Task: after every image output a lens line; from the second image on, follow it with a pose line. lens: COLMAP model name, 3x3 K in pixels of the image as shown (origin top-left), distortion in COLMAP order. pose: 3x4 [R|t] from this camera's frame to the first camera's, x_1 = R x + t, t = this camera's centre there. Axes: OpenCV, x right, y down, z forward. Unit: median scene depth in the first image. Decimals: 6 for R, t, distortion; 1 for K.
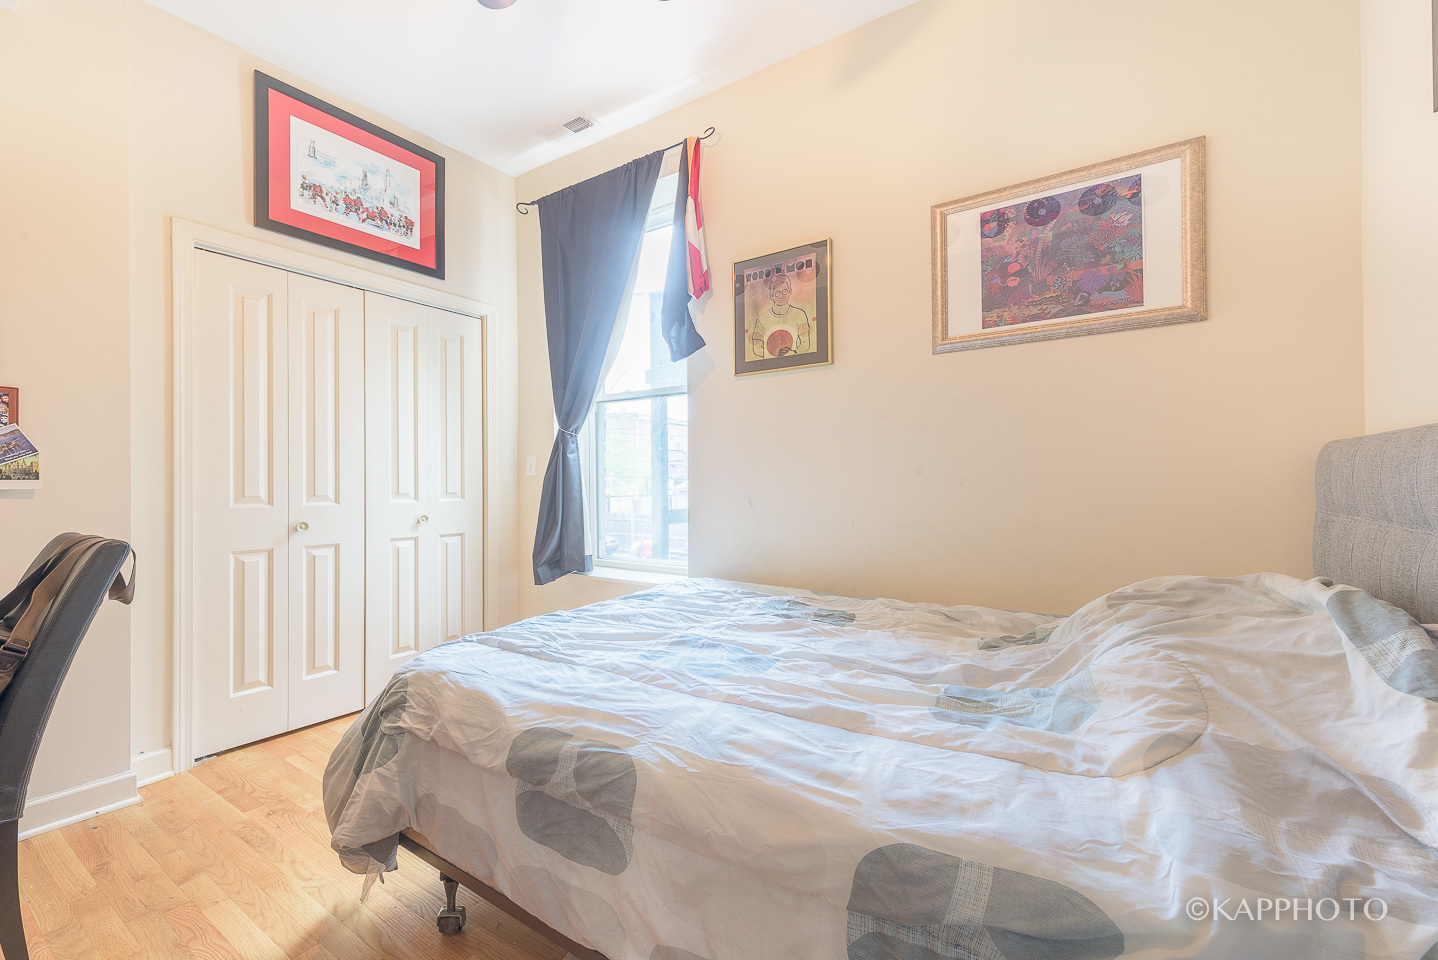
lens RADIAL K [[631.7, 0, 693.4], [0, 631.7, 480.3], [0, 0, 1]] dist [0.015652, -0.006173]
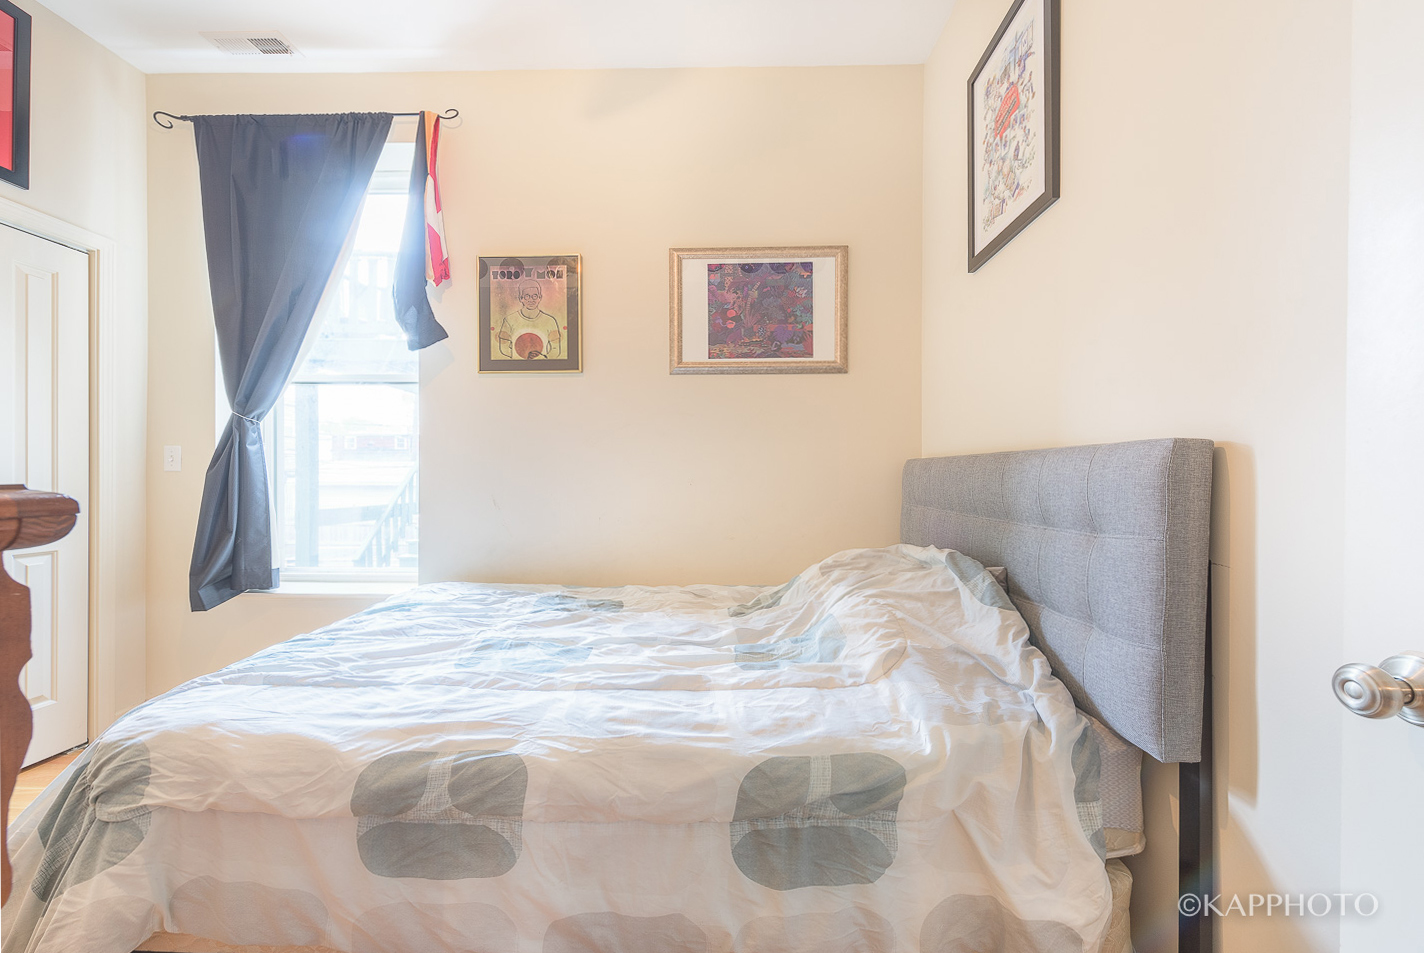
lens RADIAL K [[625.6, 0, 721.2], [0, 625.6, 478.6], [0, 0, 1]] dist [0.015652, -0.006173]
pose [[0.822578, 0.006559, 0.568614, -0.306436], [-0.010377, 0.999940, 0.003477, -0.015554], [-0.568557, -0.008761, 0.822597, -0.018629]]
